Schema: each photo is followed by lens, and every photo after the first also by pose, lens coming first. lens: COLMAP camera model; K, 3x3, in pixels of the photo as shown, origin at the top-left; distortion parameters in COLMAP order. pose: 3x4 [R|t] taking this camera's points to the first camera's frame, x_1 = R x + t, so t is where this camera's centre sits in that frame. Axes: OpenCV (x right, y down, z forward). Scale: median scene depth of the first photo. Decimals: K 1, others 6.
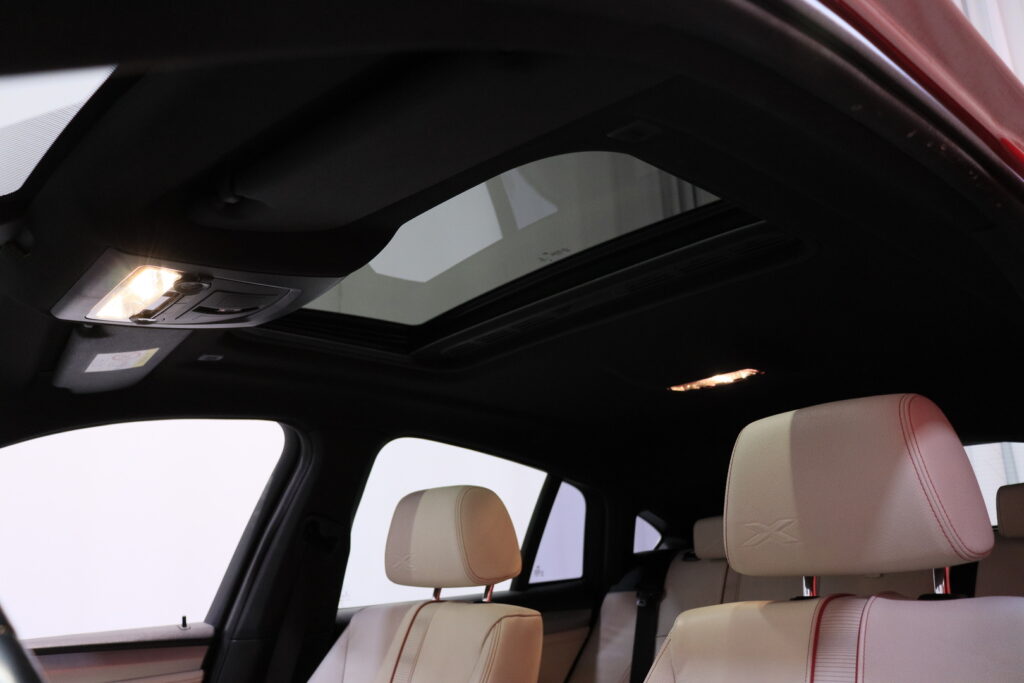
lens RADIAL K [[815.7, 0, 481.5], [0, 815.7, 343.5], [0, 0, 1]] dist [-0.208331, 0.221533]
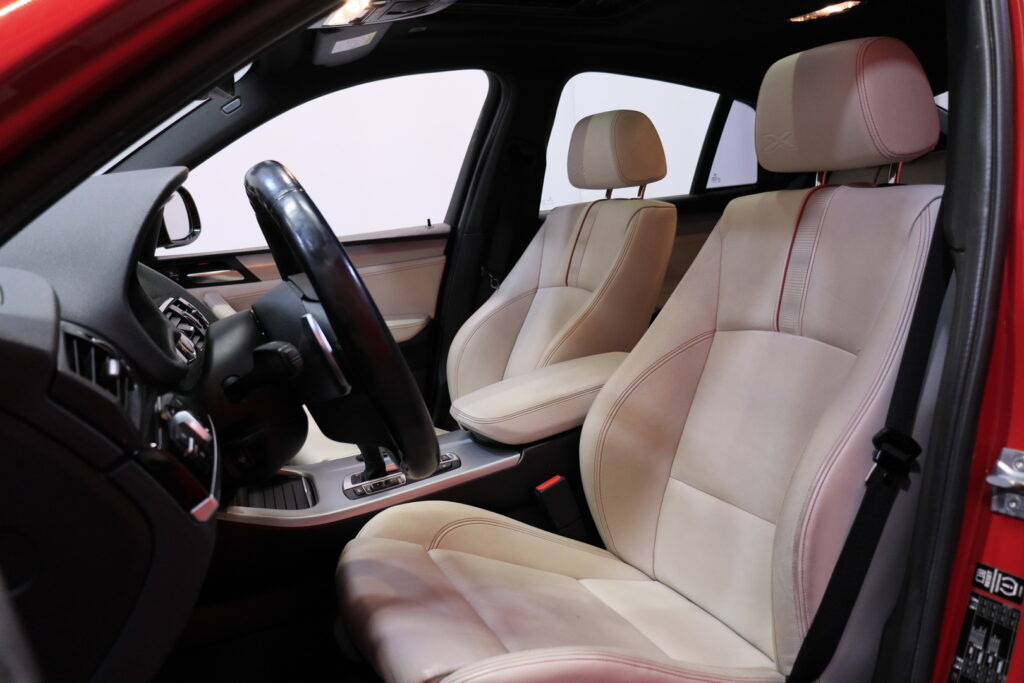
lens RADIAL K [[815.7, 0, 481.5], [0, 815.7, 343.5], [0, 0, 1]] dist [-0.208331, 0.221533]
pose [[0.946588, 0.027654, -0.321257, 0.185847], [0.118987, 0.896041, 0.427729, -0.060461], [0.299688, -0.443108, 0.844892, -0.297623]]
